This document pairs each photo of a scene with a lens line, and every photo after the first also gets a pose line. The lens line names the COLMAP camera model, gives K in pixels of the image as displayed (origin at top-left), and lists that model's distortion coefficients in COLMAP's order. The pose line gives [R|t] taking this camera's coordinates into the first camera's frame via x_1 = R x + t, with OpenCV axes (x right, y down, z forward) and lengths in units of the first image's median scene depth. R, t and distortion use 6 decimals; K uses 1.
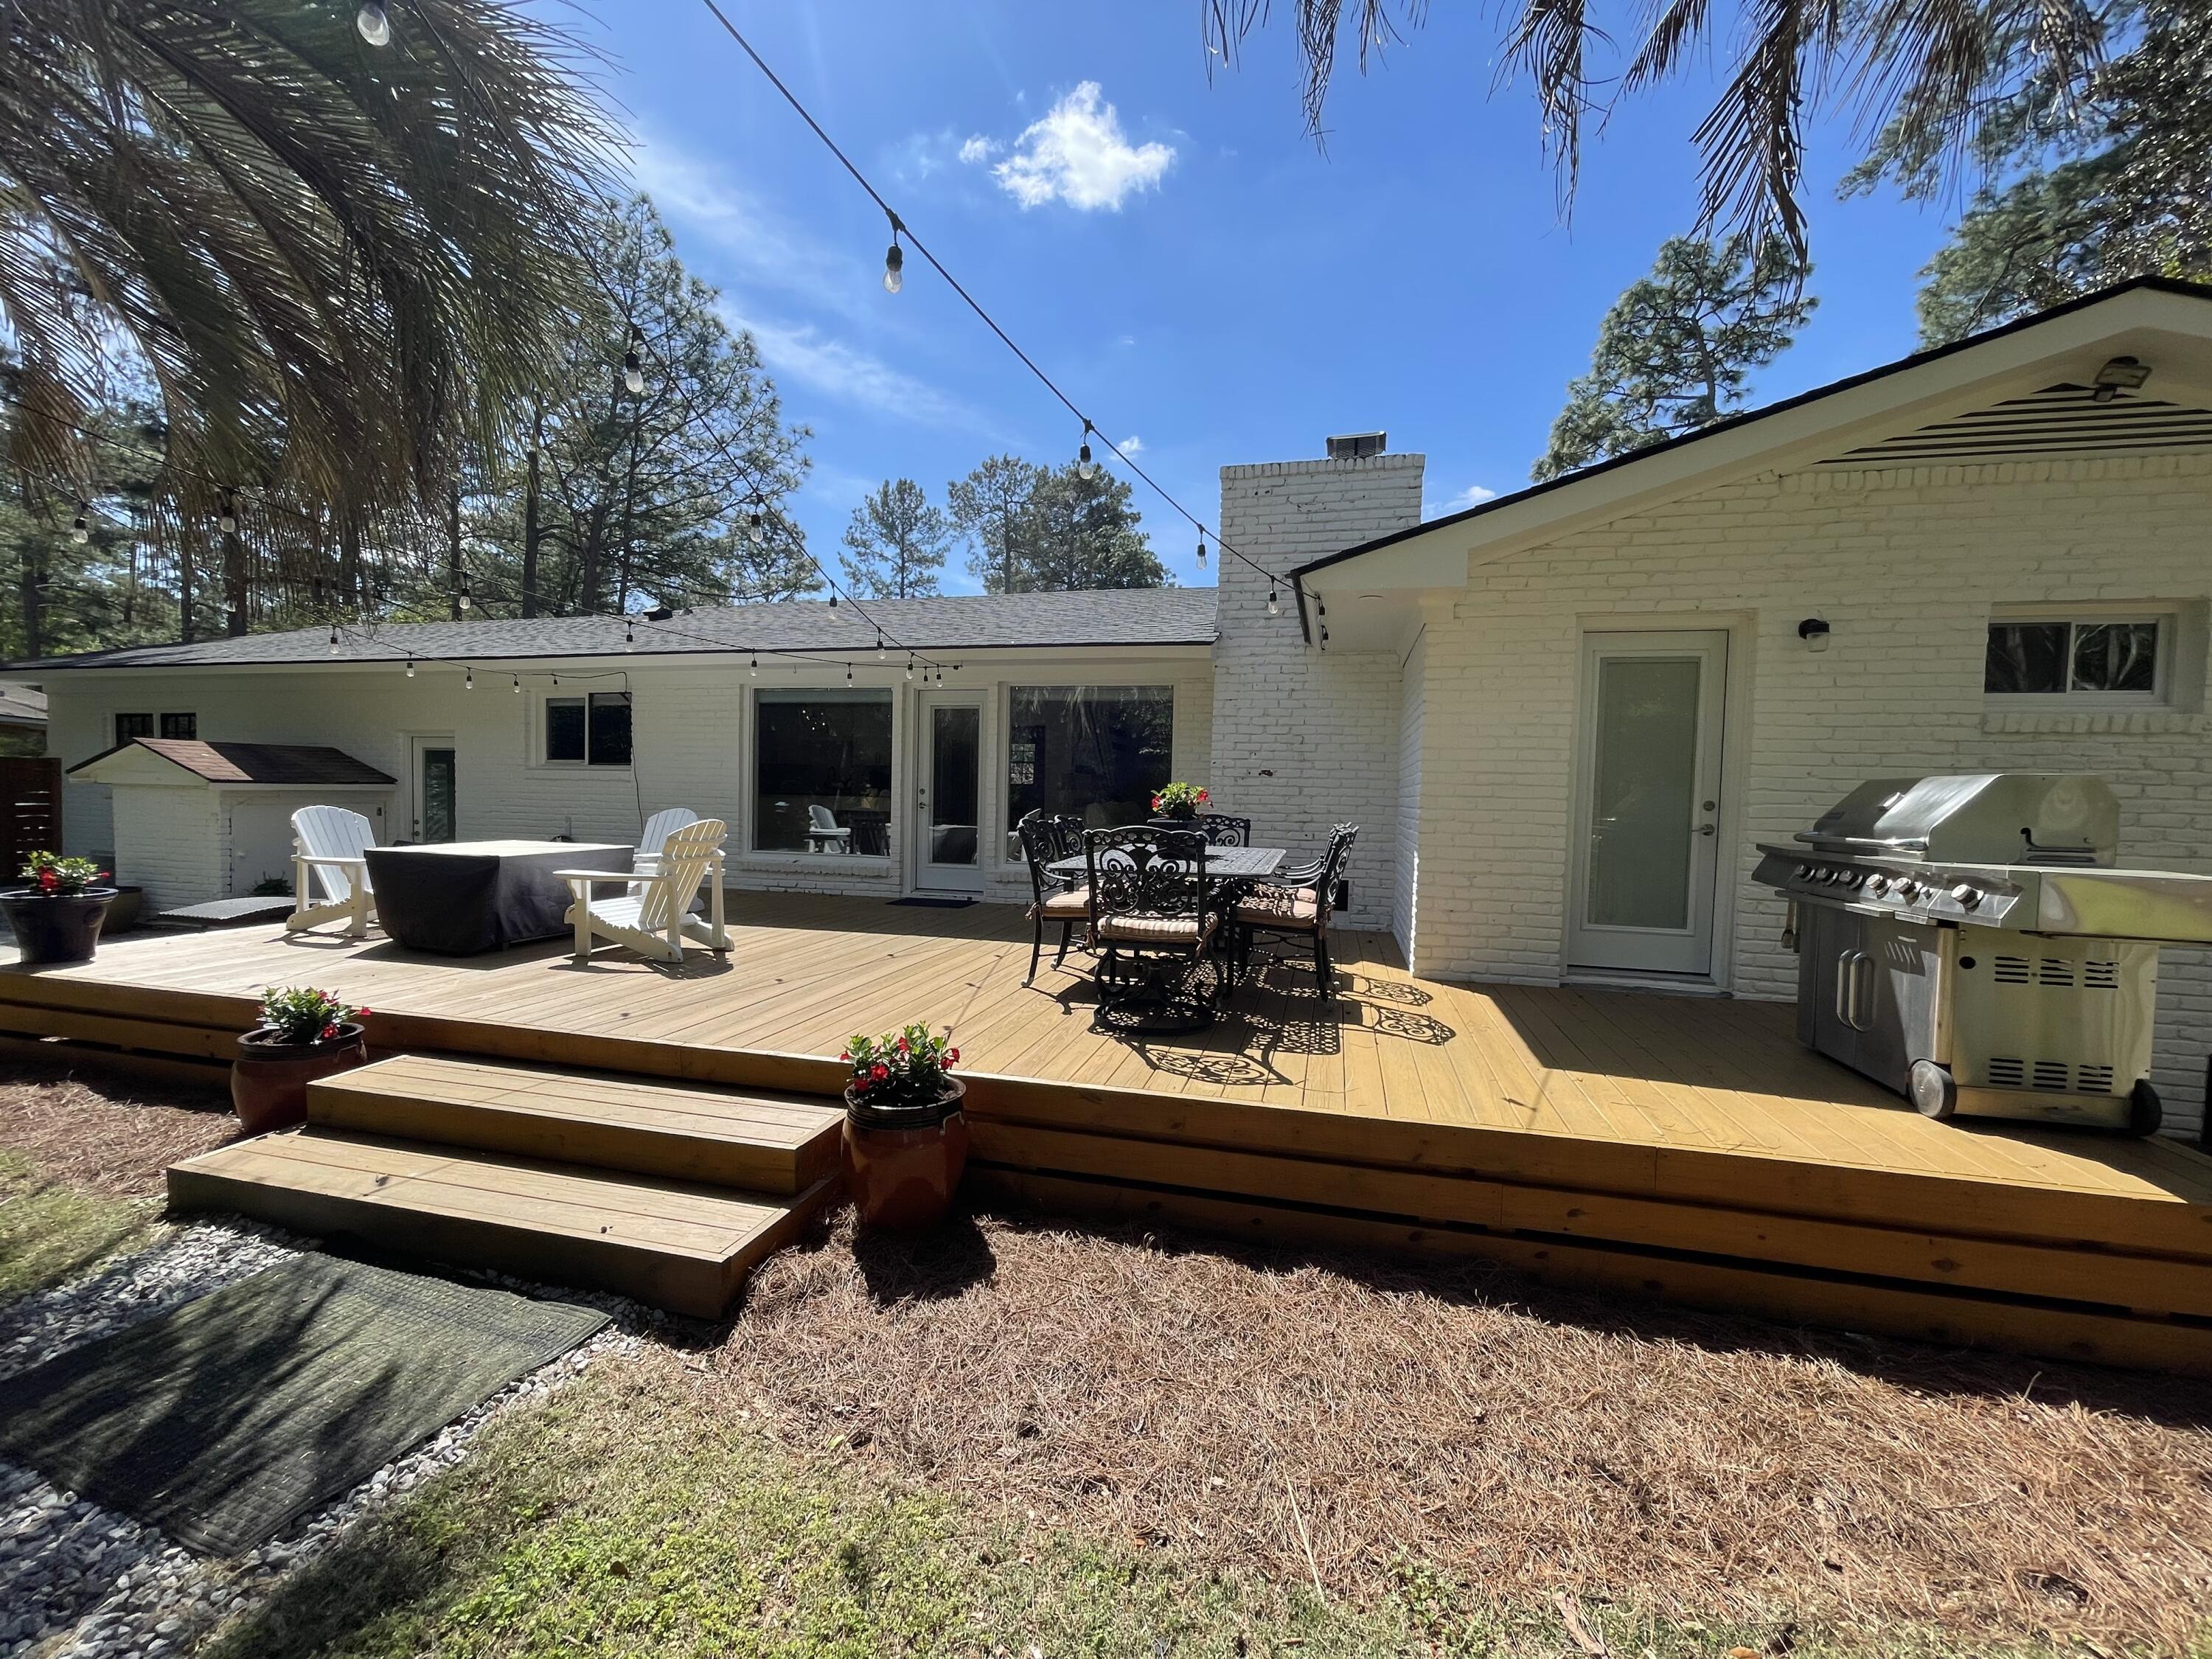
lens RADIAL K [[888.6, 0, 1098.9], [0, 888.6, 832.4], [0, 0, 1]] dist [-0.001106, -0.000329]
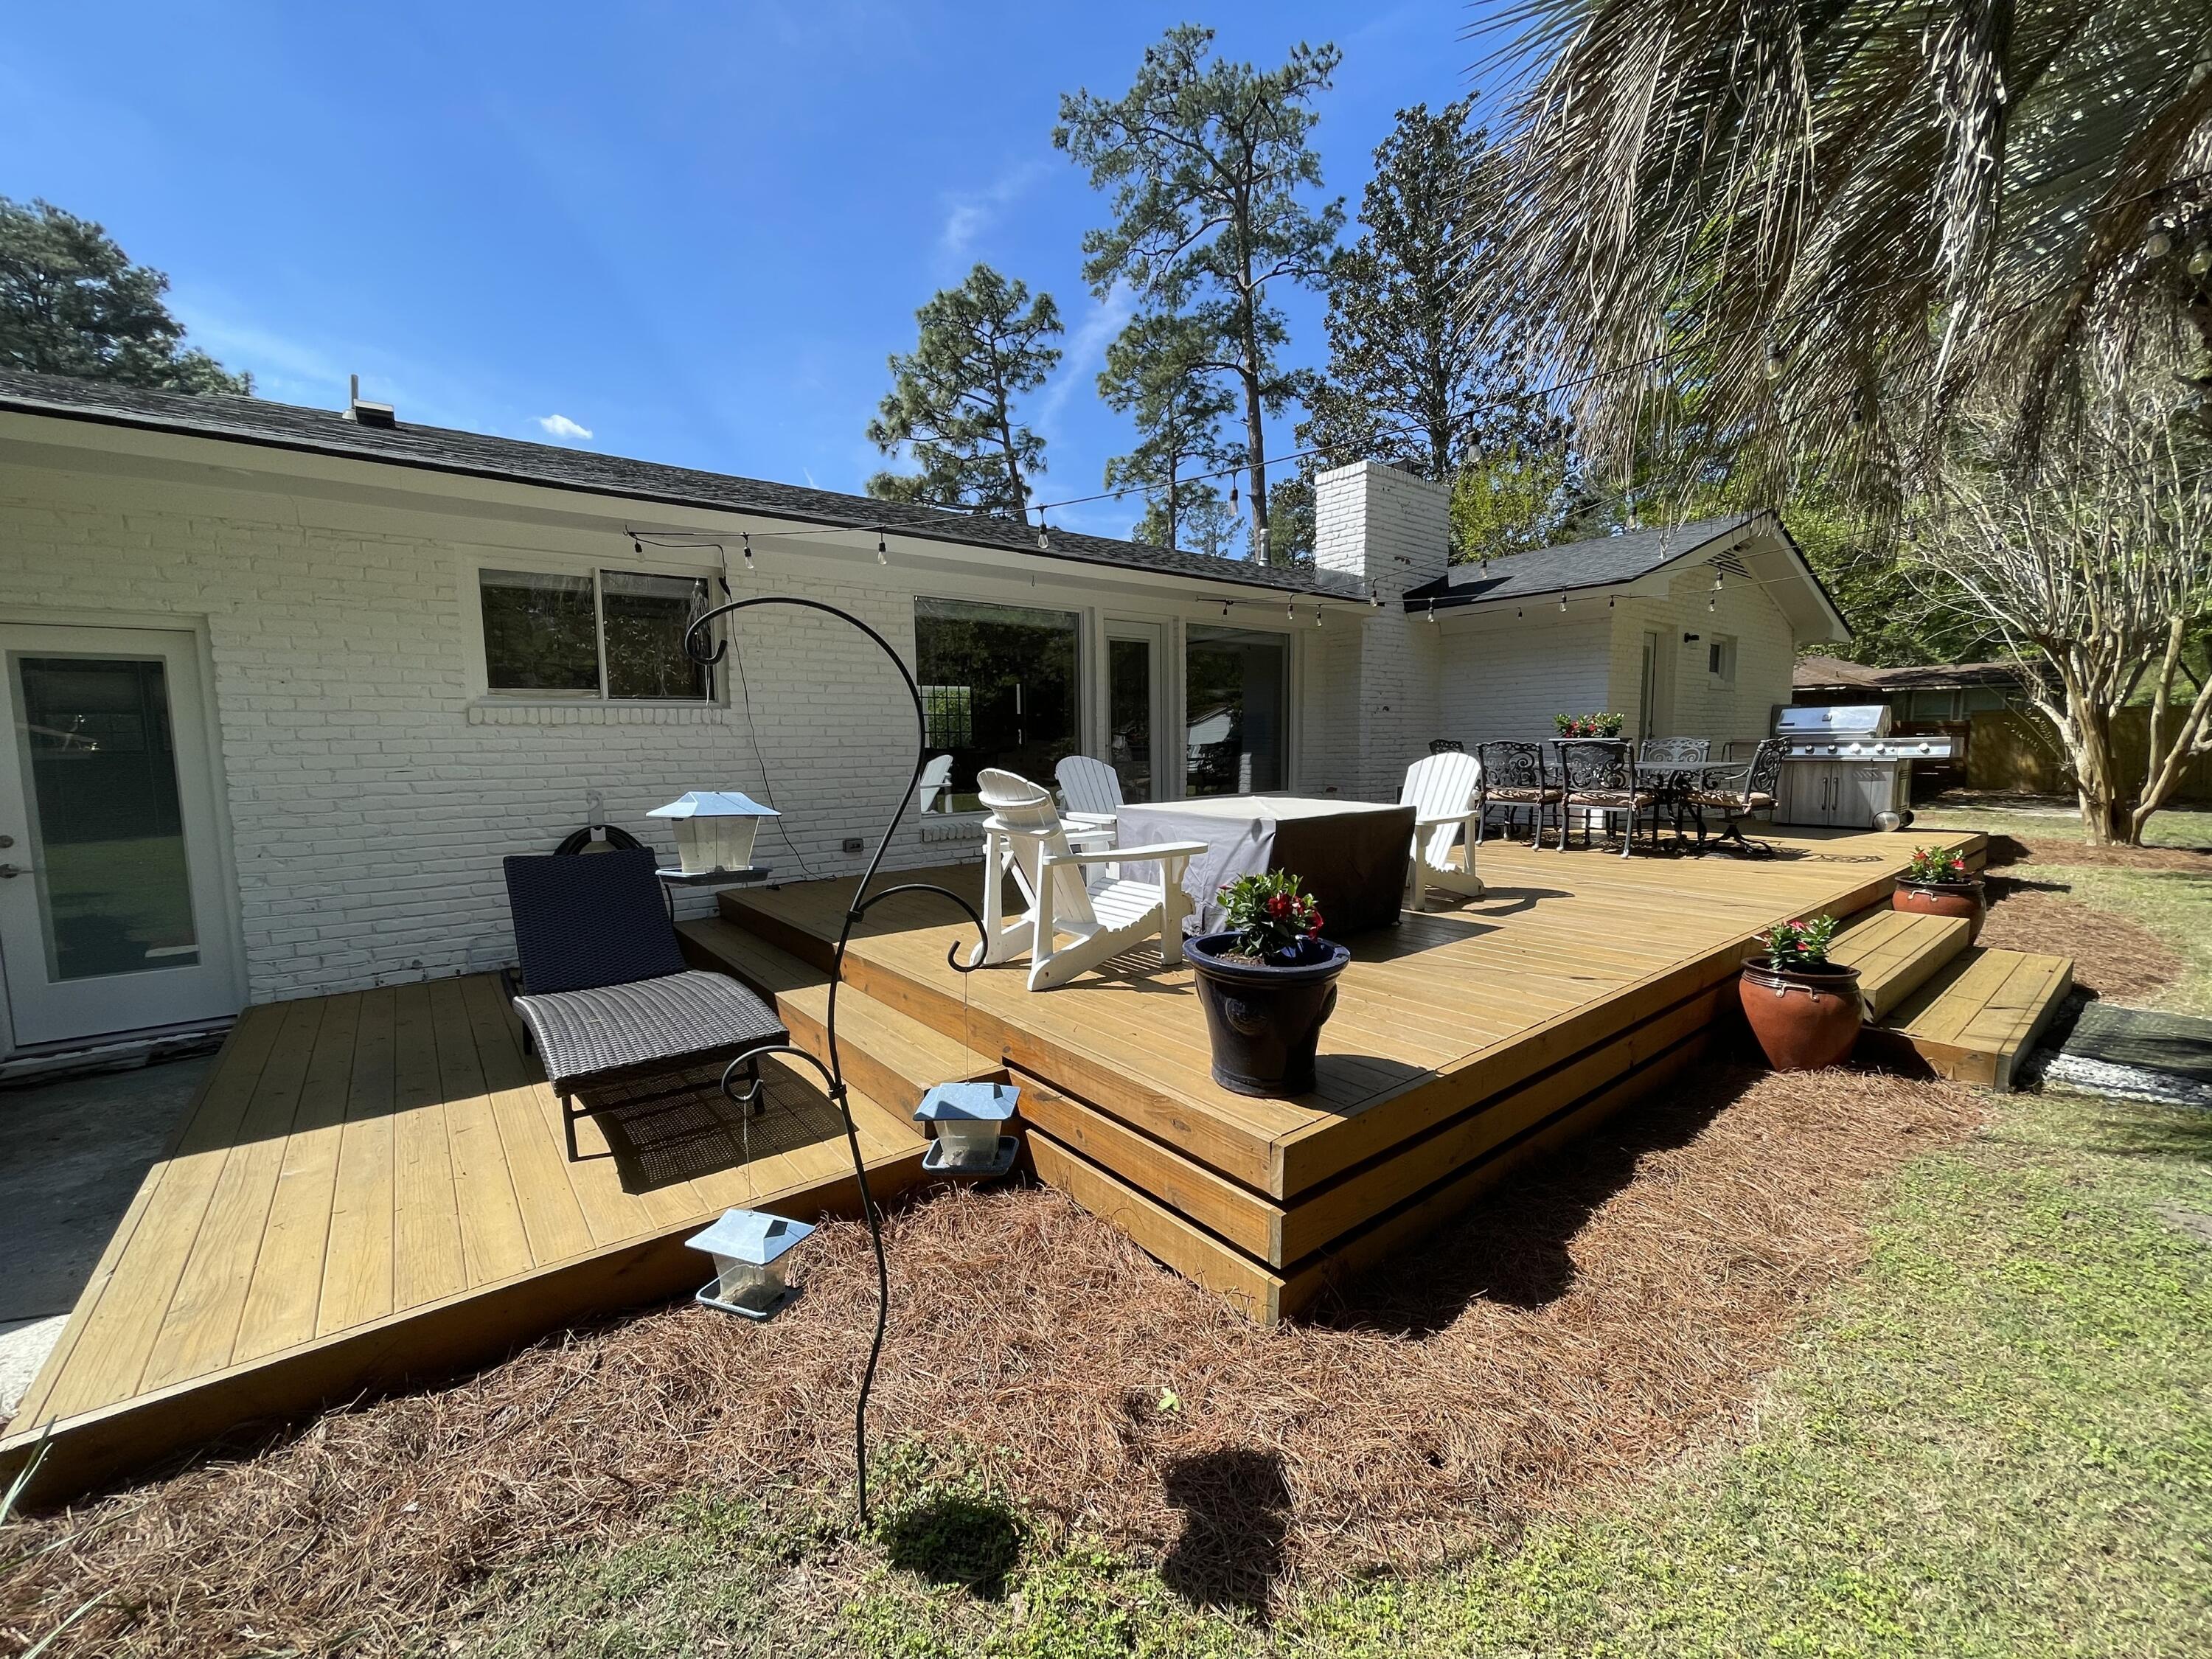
lens RADIAL K [[888.6, 0, 1098.9], [0, 888.6, 832.4], [0, 0, 1]] dist [-0.001106, -0.000329]
pose [[0.606095, -0.109919, 0.787760, -0.966485], [0.058414, 0.993882, 0.093736, -0.026966], [-0.793244, -0.010797, 0.608808, 0.459412]]
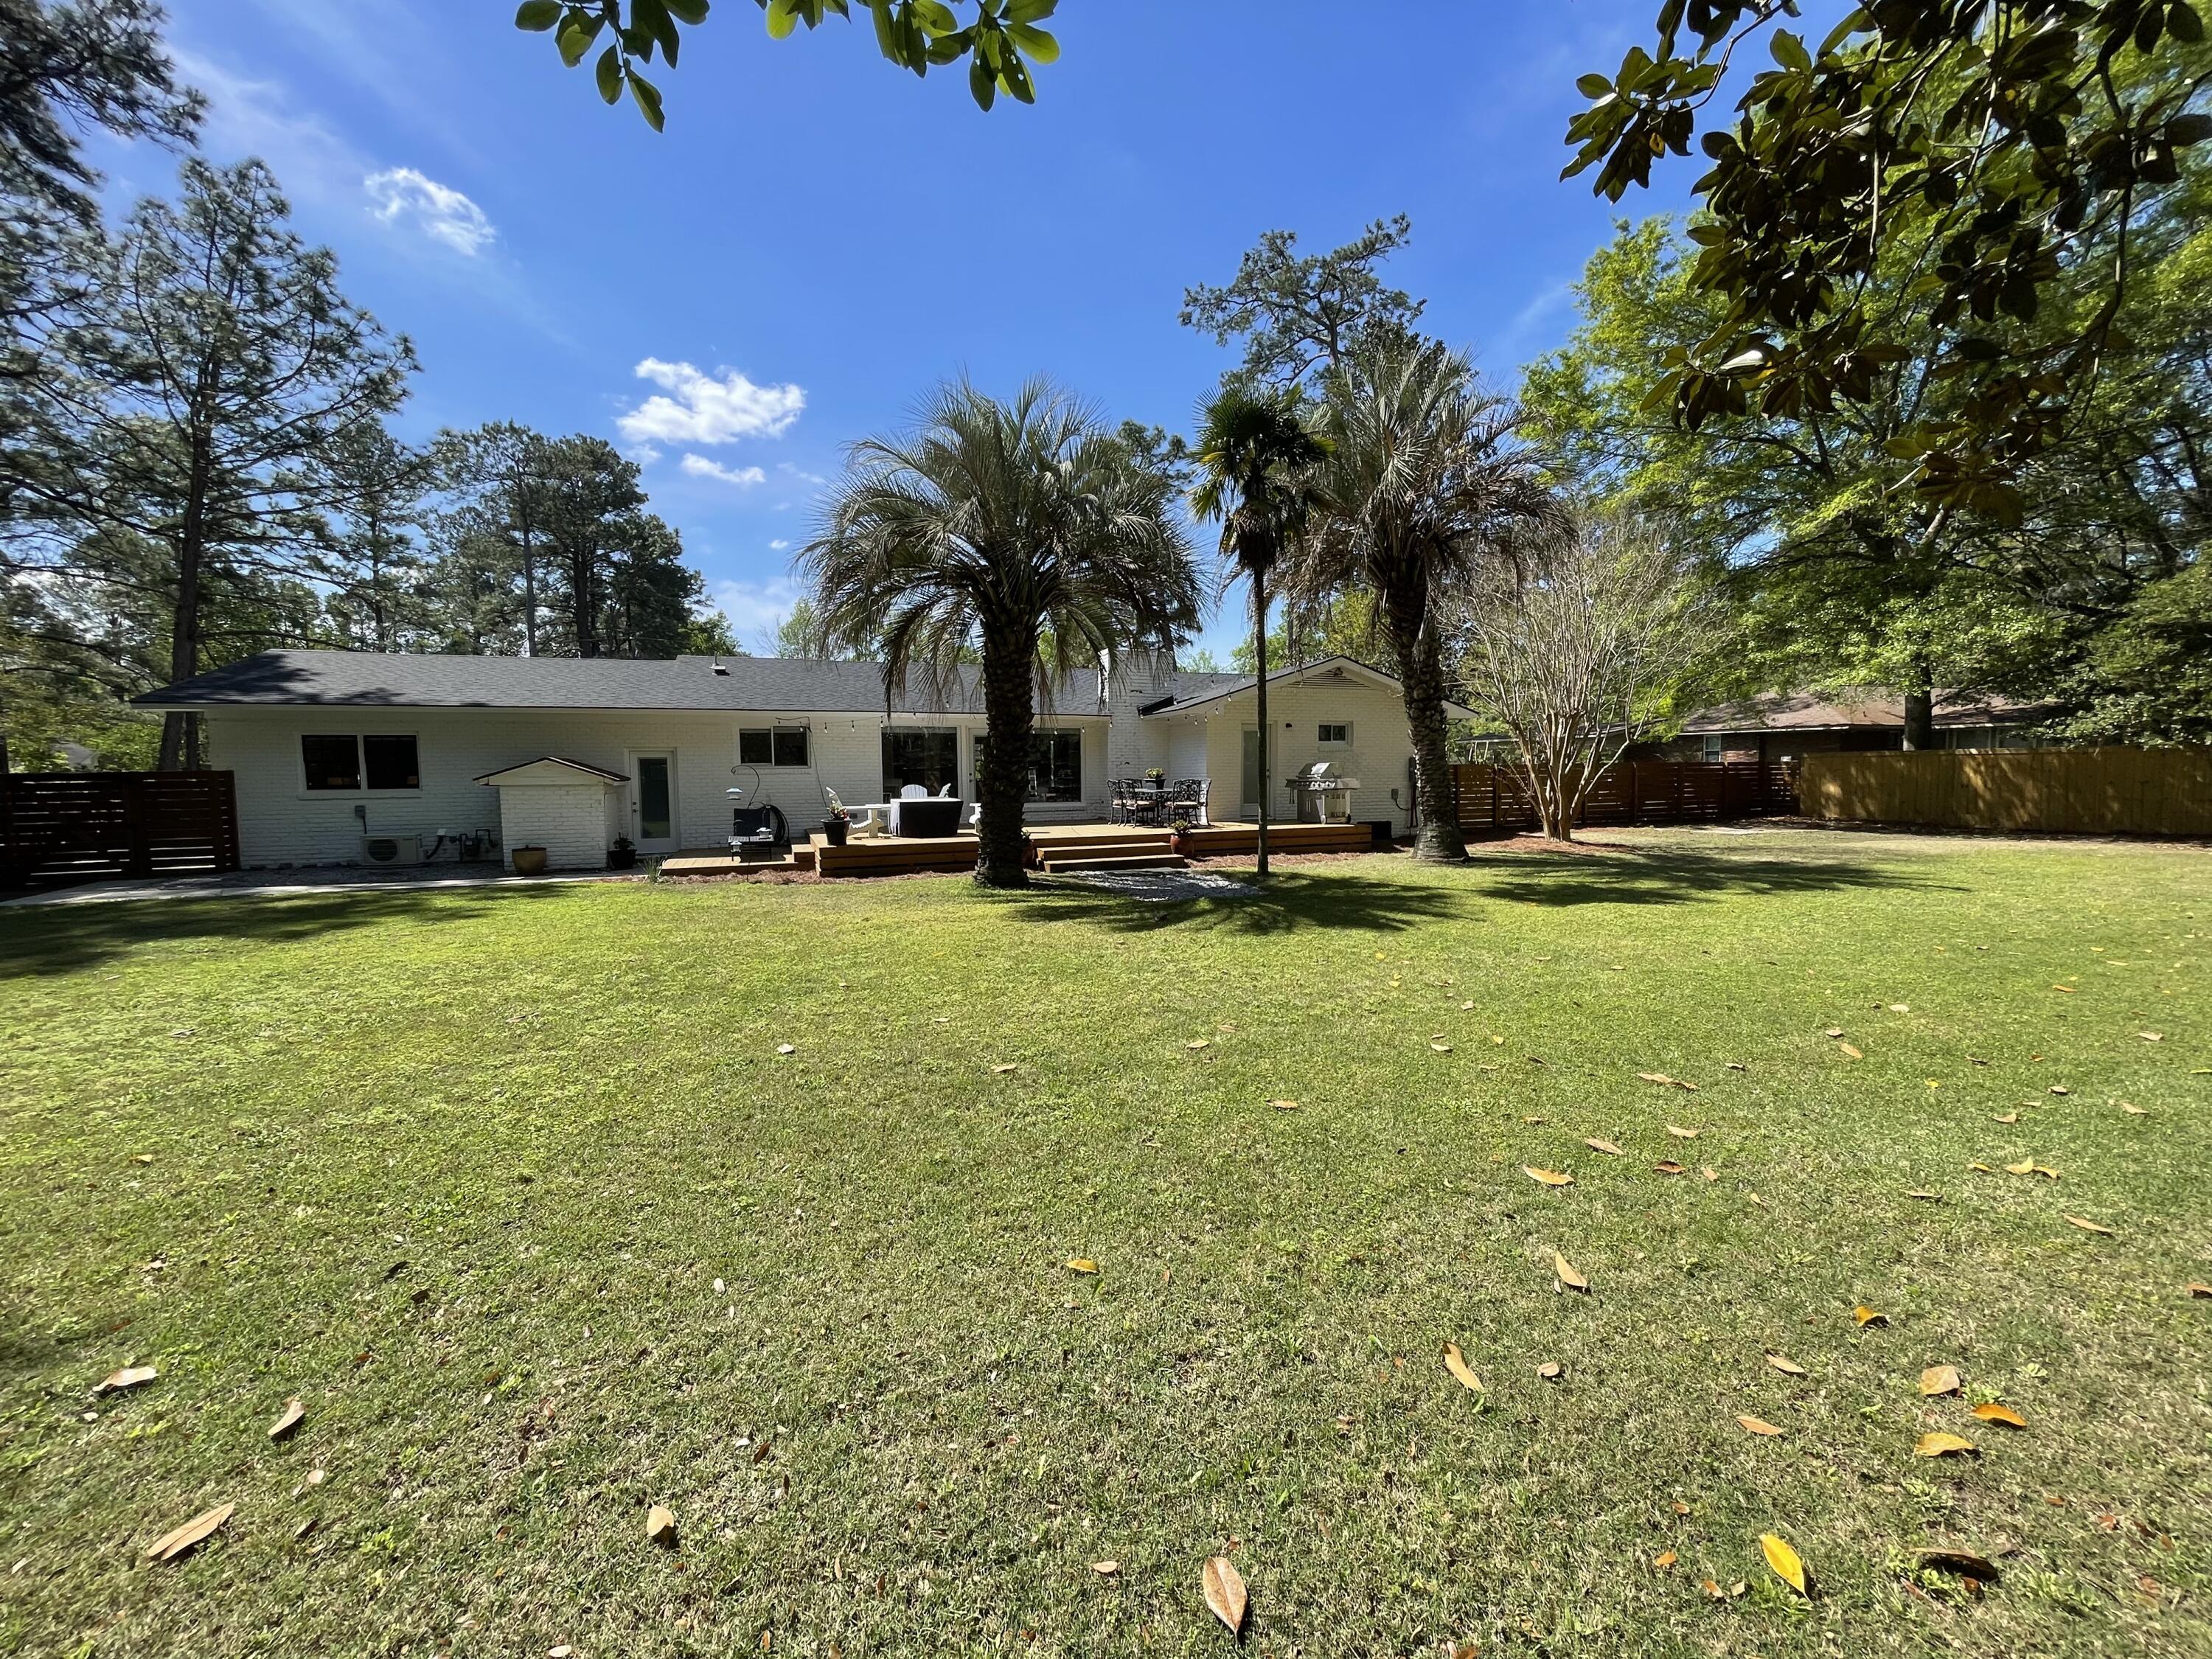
lens RADIAL K [[888.6, 0, 1098.9], [0, 888.6, 832.4], [0, 0, 1]] dist [-0.001106, -0.000329]
pose [[0.818643, -0.067414, 0.570332, -1.235548], [0.051703, 0.997705, 0.043717, 0.018896], [-0.571970, -0.006301, 0.820250, -1.006864]]
